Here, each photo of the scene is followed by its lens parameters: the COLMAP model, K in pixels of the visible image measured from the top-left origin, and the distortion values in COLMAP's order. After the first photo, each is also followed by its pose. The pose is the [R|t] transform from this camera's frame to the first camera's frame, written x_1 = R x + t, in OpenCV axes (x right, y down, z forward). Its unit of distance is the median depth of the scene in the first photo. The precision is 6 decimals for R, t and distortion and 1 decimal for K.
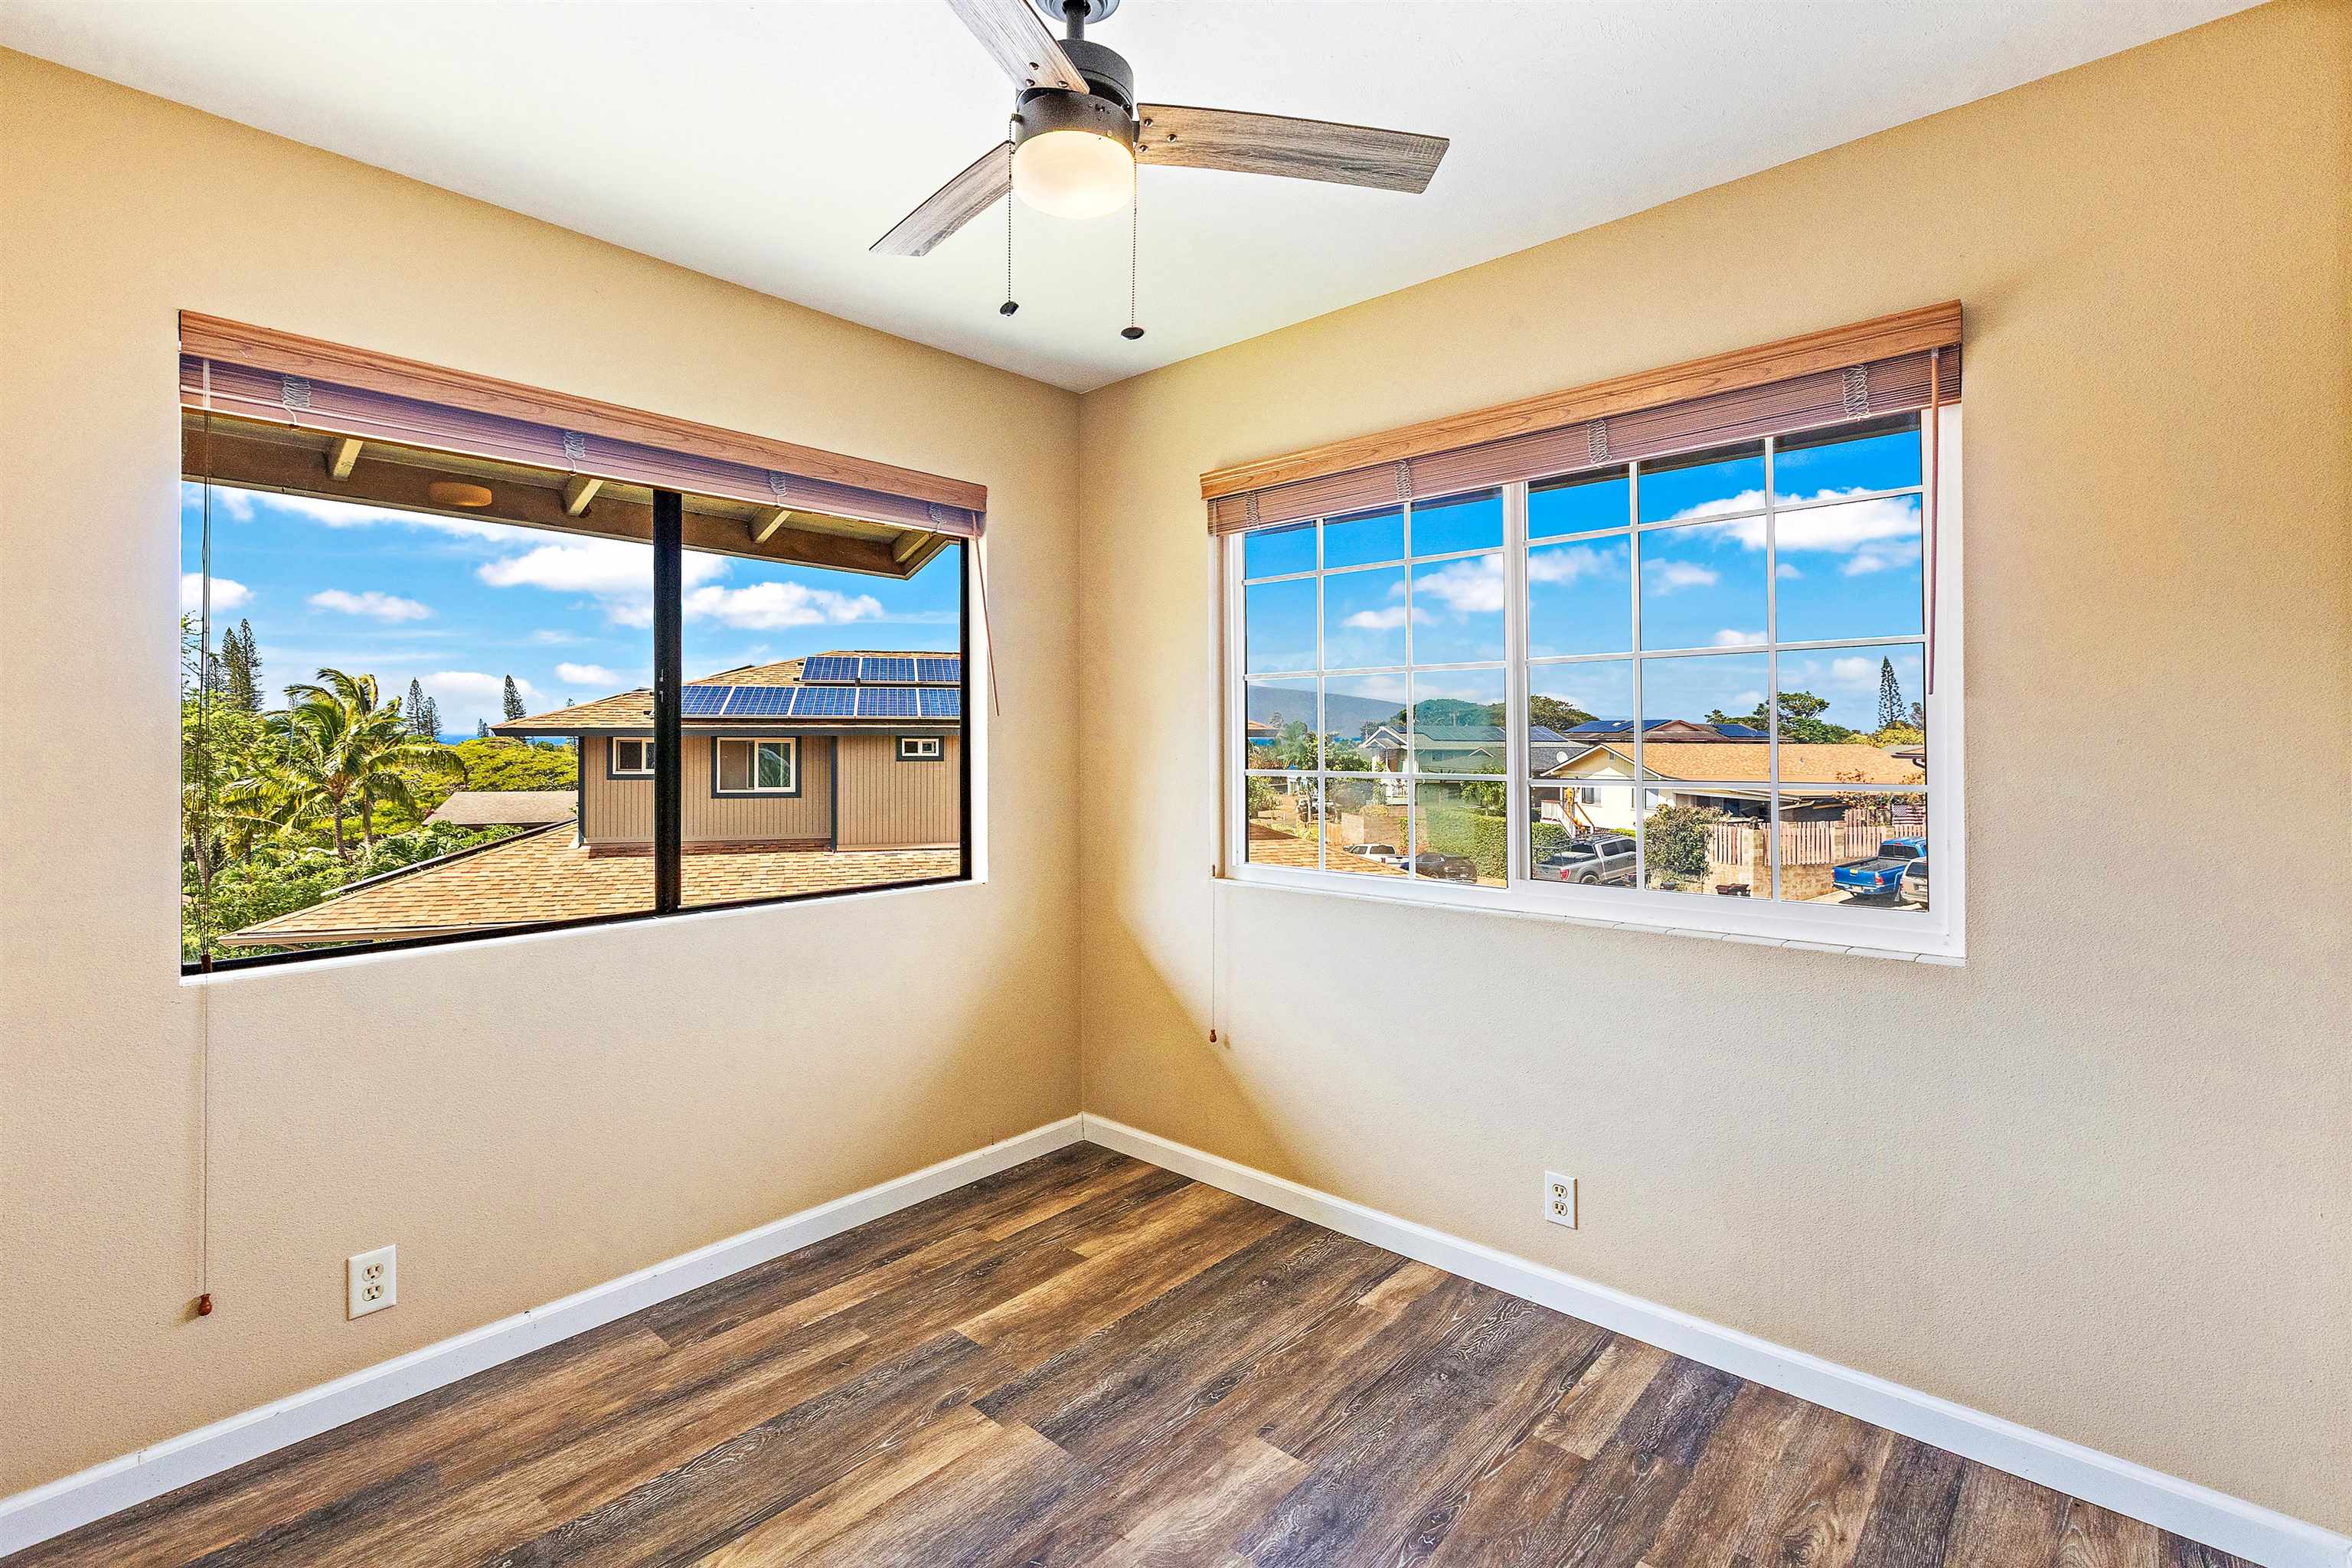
lens RADIAL K [[1083.9, 0, 1178.8], [0, 1083.9, 709.2], [0, 0, 1]] dist [-0.002736, -0.000591]
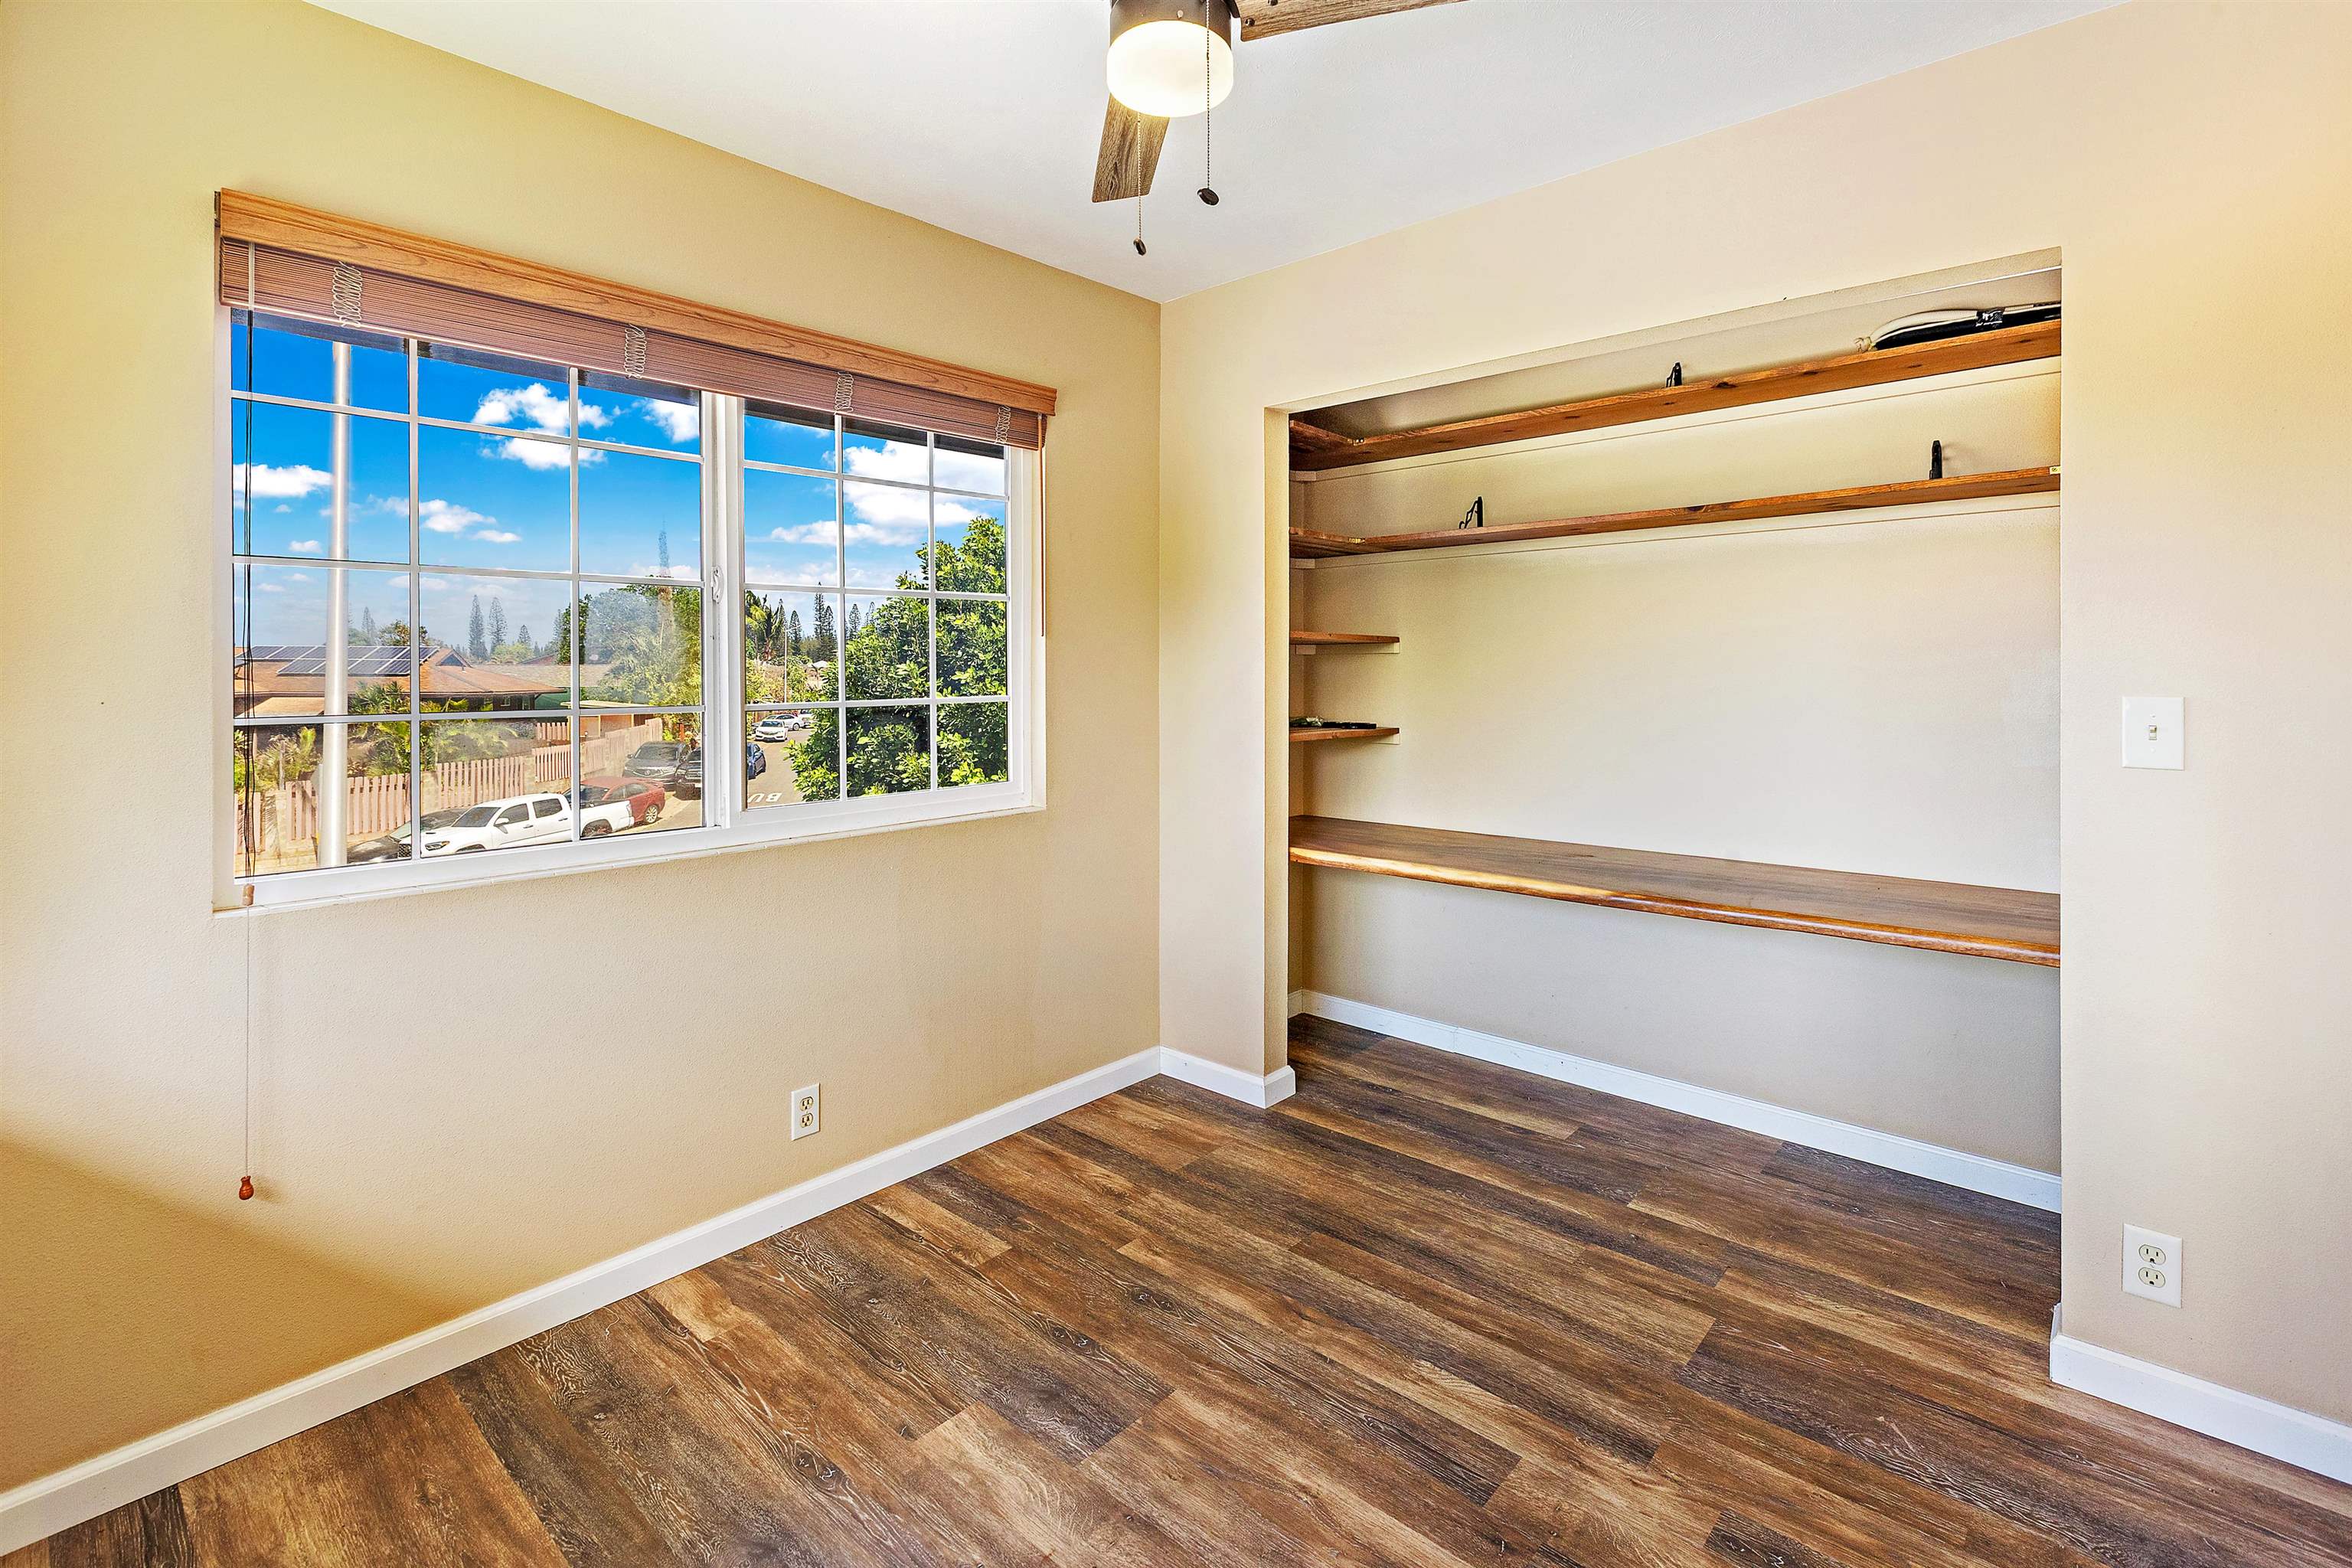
lens RADIAL K [[1092.7, 0, 1175.1], [0, 1092.7, 664.2], [0, 0, 1]] dist [0.049690, -0.019994]
pose [[-0.007947, 0.006262, 0.999949, -0.778286], [-0.024827, 0.999671, -0.006458, 0.025194], [-0.999660, -0.024877, -0.007789, 0.729769]]
